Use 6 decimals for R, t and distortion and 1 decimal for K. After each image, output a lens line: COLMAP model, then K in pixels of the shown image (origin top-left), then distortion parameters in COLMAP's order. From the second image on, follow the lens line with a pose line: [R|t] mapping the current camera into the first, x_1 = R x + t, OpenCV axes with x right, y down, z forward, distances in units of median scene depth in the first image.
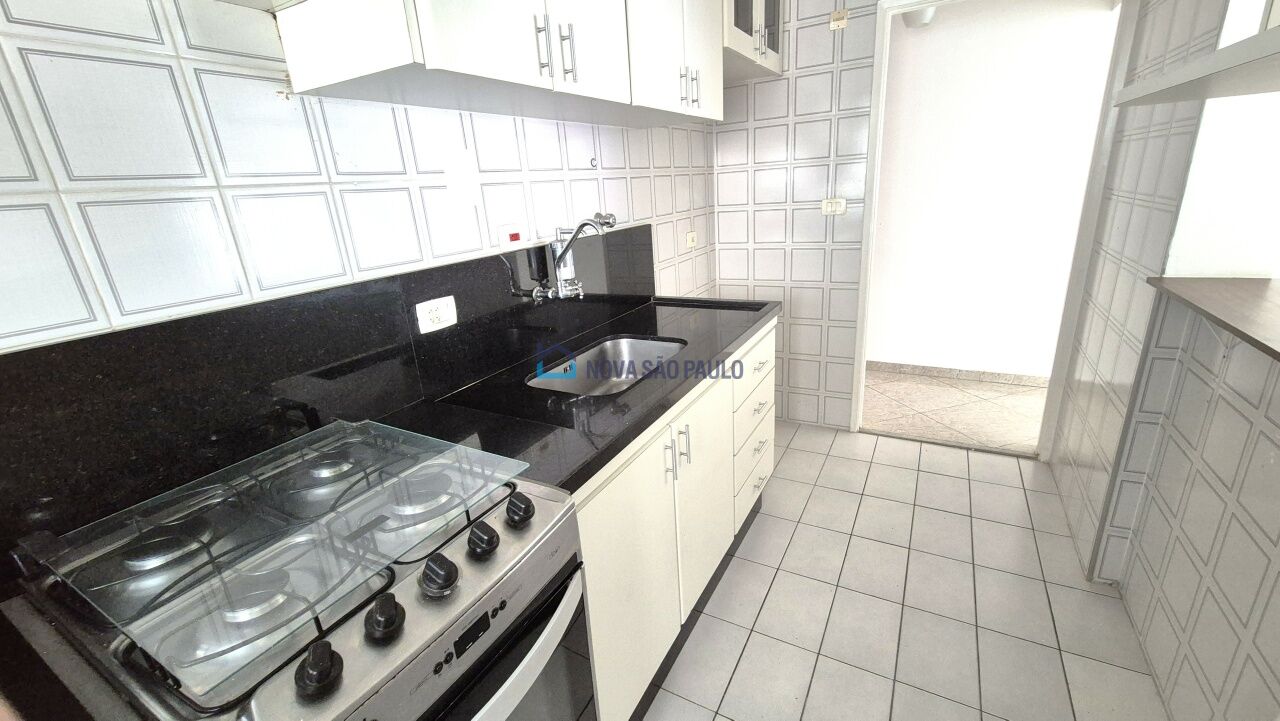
lens RADIAL K [[525.6, 0, 640.0], [0, 525.6, 360.5], [0, 0, 1]] dist [-0.000556, 0.000088]
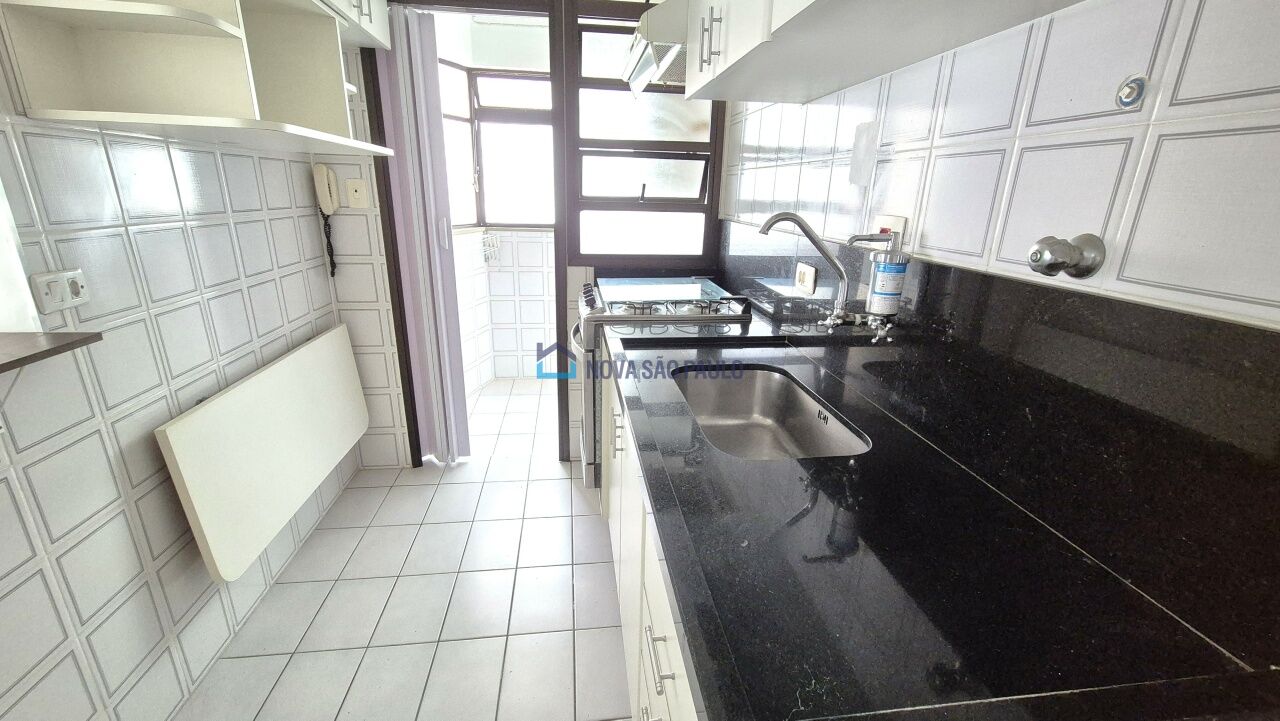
lens RADIAL K [[525.6, 0, 640.0], [0, 525.6, 360.5], [0, 0, 1]] dist [-0.000556, 0.000088]
pose [[-0.801866, 0.233050, -0.550181, 0.570765], [-0.154153, 0.808936, 0.567326, -0.528593], [0.577277, 0.539732, -0.612733, 1.559486]]
